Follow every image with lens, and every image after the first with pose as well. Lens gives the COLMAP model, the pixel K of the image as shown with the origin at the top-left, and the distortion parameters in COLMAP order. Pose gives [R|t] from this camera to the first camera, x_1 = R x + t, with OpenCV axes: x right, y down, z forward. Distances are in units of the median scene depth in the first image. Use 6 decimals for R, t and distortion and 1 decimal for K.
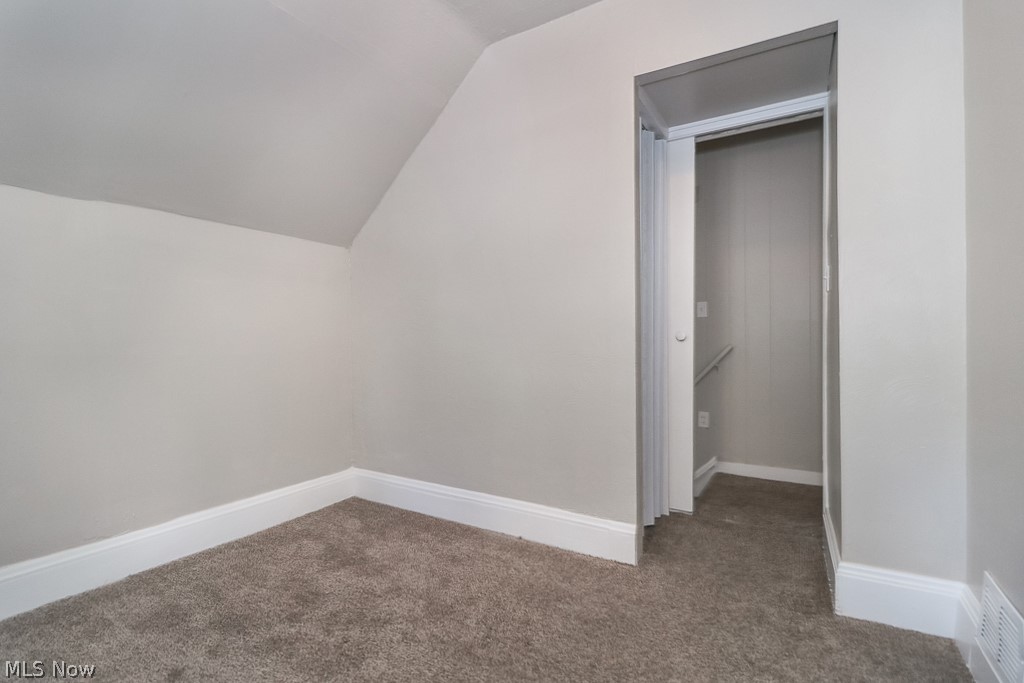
lens RADIAL K [[478.2, 0, 508.2], [0, 478.2, 337.1], [0, 0, 1]] dist [0.022121, -0.018107]
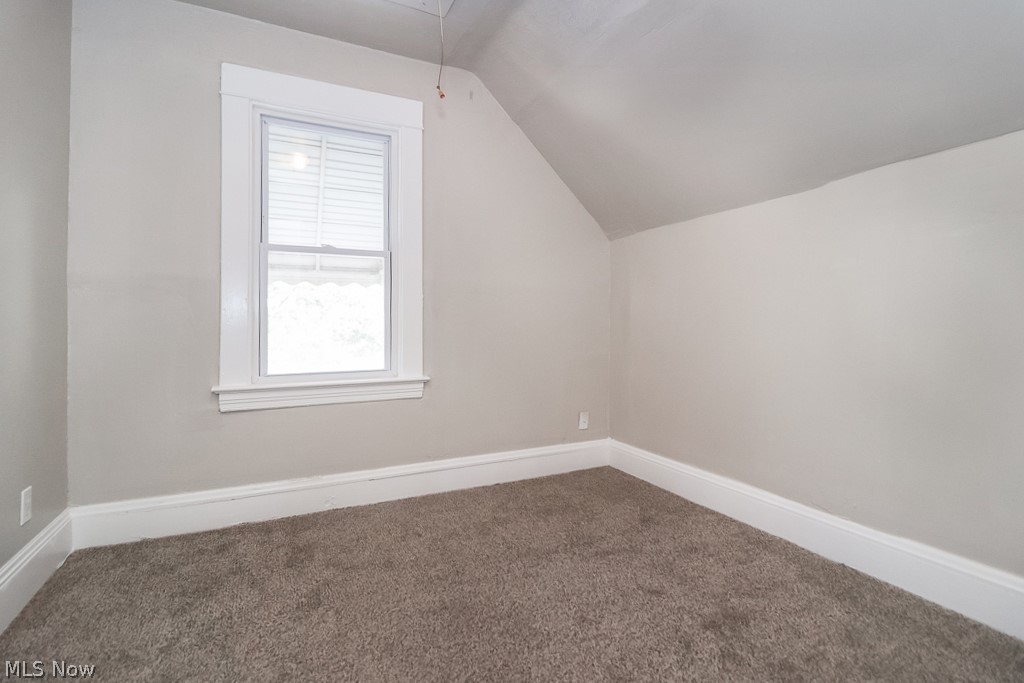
lens RADIAL K [[478.2, 0, 508.2], [0, 478.2, 337.1], [0, 0, 1]] dist [0.022121, -0.018107]
pose [[-0.535866, 0.032821, -0.843665, 0.414096], [0.012196, 0.999441, 0.031135, 0.008716], [0.844215, 0.006395, -0.535967, 1.083507]]
